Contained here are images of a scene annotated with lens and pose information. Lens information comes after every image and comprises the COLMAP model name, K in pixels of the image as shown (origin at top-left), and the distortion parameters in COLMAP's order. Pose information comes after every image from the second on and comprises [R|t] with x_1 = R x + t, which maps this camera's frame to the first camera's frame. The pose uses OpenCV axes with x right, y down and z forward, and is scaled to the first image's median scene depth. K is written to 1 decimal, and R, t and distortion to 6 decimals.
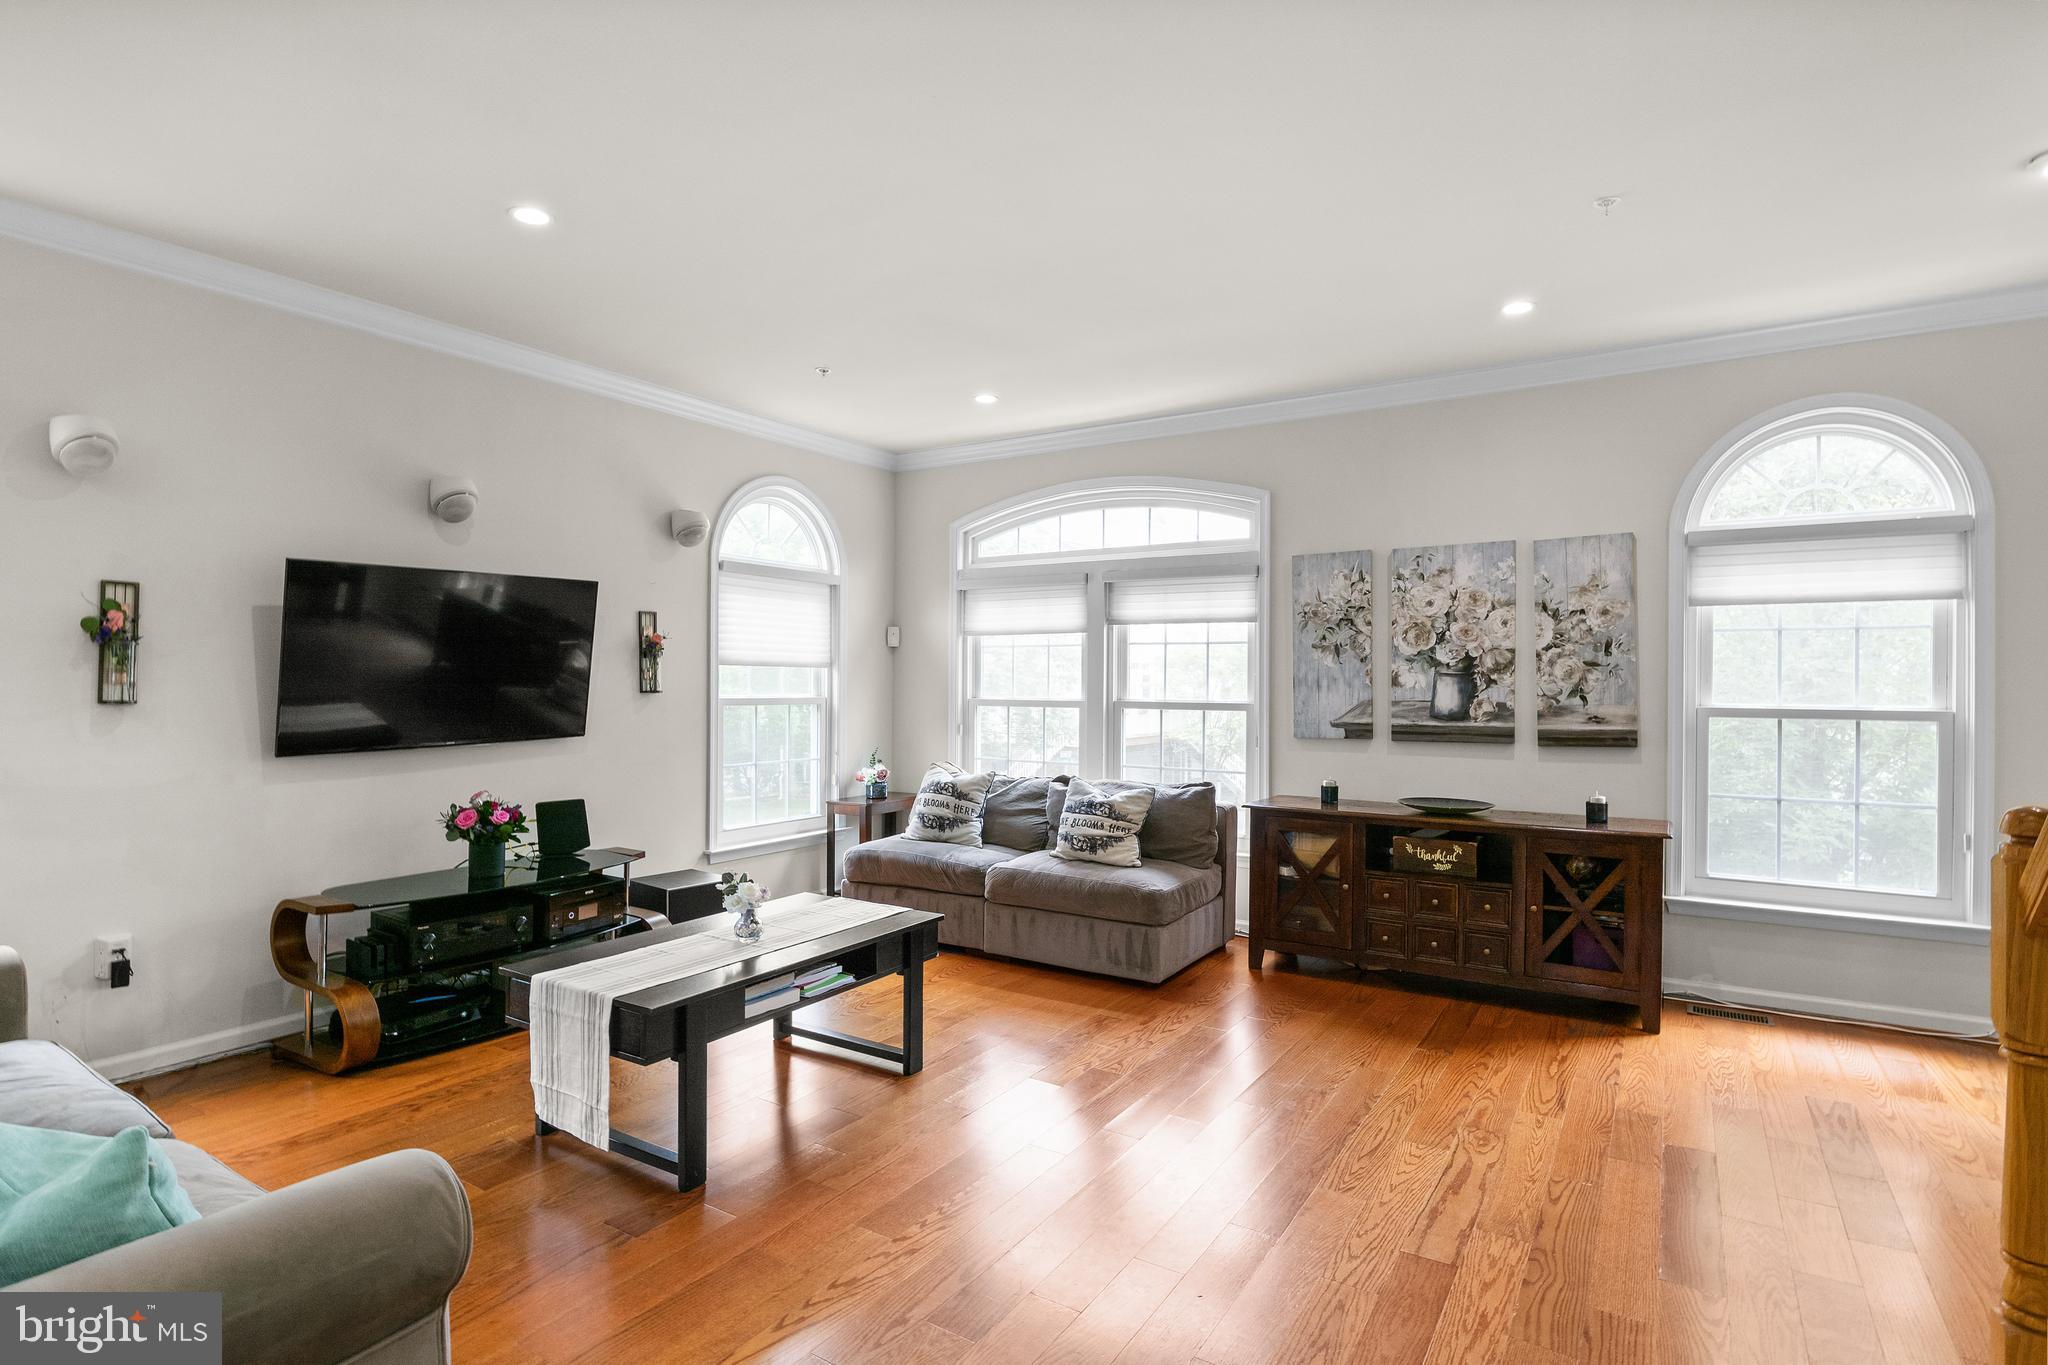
lens RADIAL K [[1023.2, 0, 1024.0], [0, 1023.2, 682.5], [0, 0, 1]] dist [-0.008540, -0.001851]
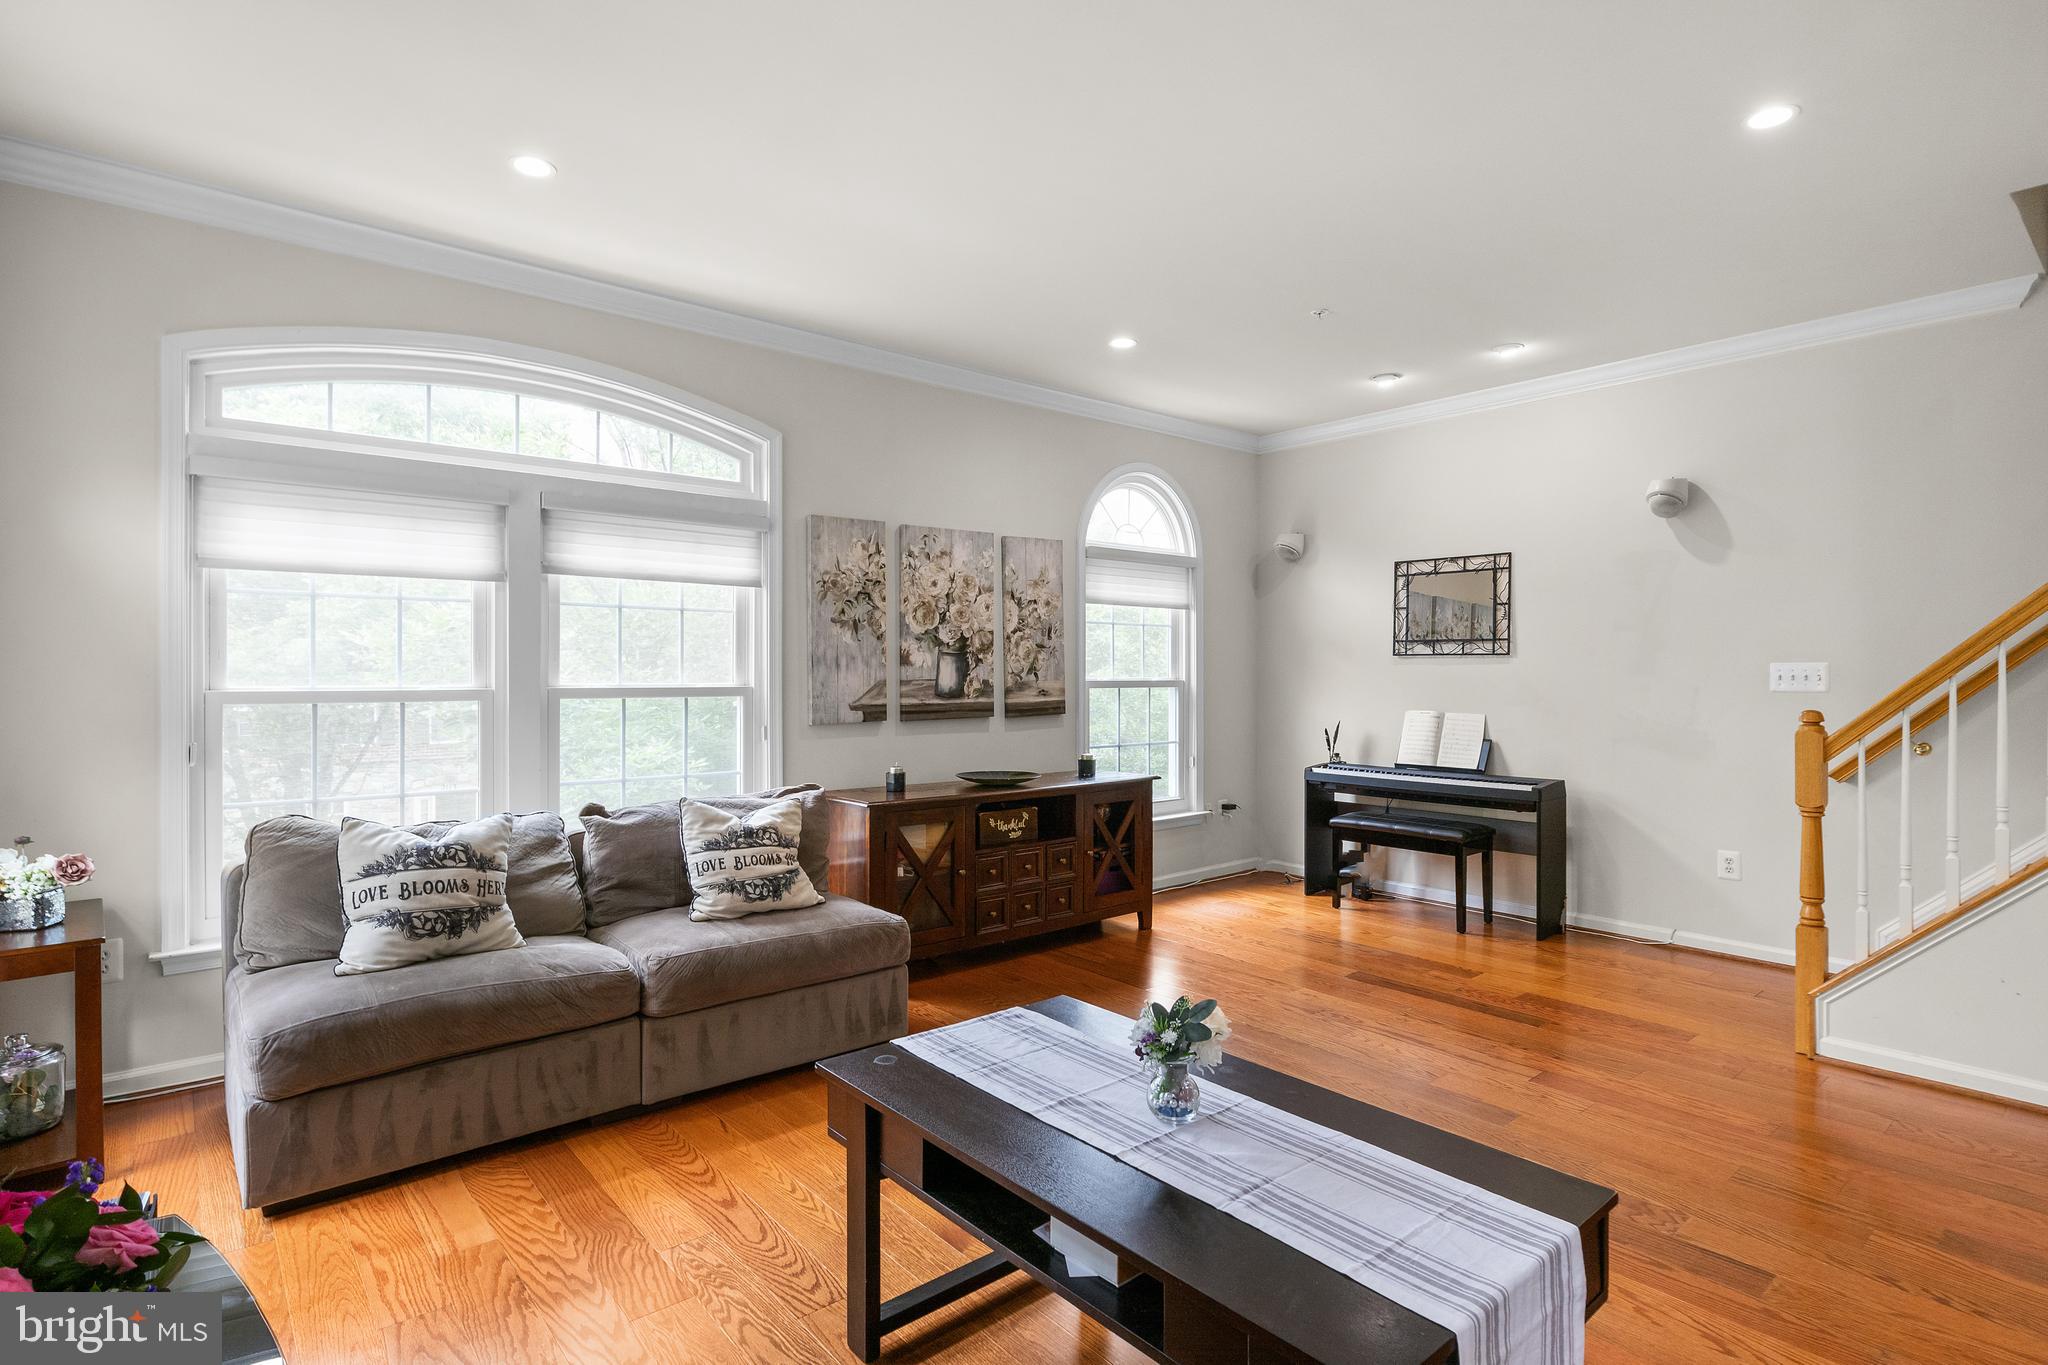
lens RADIAL K [[1036.7, 0, 1034.3], [0, 1036.7, 666.7], [0, 0, 1]] dist [-0.005371, -0.002839]
pose [[0.290399, -0.000824, 0.956905, -0.557643], [0.001541, 0.999999, 0.000394, 0.004977], [-0.956904, 0.001360, 0.290400, 0.603339]]
